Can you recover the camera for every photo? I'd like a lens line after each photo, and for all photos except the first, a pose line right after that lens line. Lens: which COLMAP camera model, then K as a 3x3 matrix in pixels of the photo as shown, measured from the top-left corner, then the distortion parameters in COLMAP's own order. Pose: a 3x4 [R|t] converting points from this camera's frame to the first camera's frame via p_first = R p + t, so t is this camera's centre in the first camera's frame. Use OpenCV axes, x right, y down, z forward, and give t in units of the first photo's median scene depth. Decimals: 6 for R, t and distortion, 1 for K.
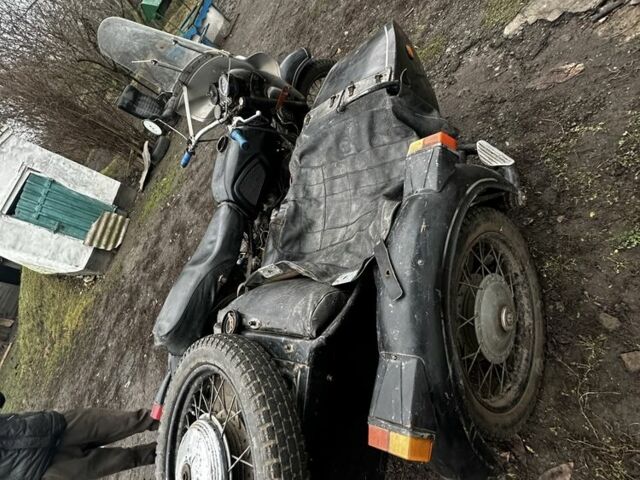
lens RADIAL K [[336.5, 0, 320.0], [0, 336.5, 240.0], [0, 0, 1]] dist [-0.000758, 0.000234]
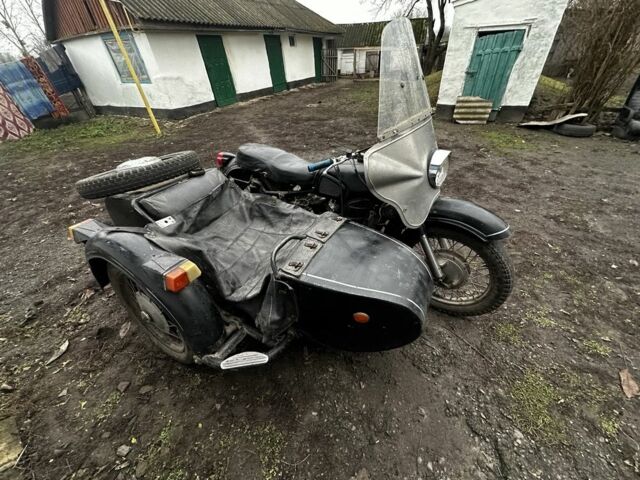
lens RADIAL K [[253.5, 0, 320.0], [0, 253.5, 240.0], [0, 0, 1]] dist [-0.001073, -0.000021]
pose [[-0.131901, 0.976986, -0.167635, 0.045207], [-0.750985, 0.011893, 0.660212, -0.217682], [0.647011, 0.212974, 0.732133, 0.089895]]
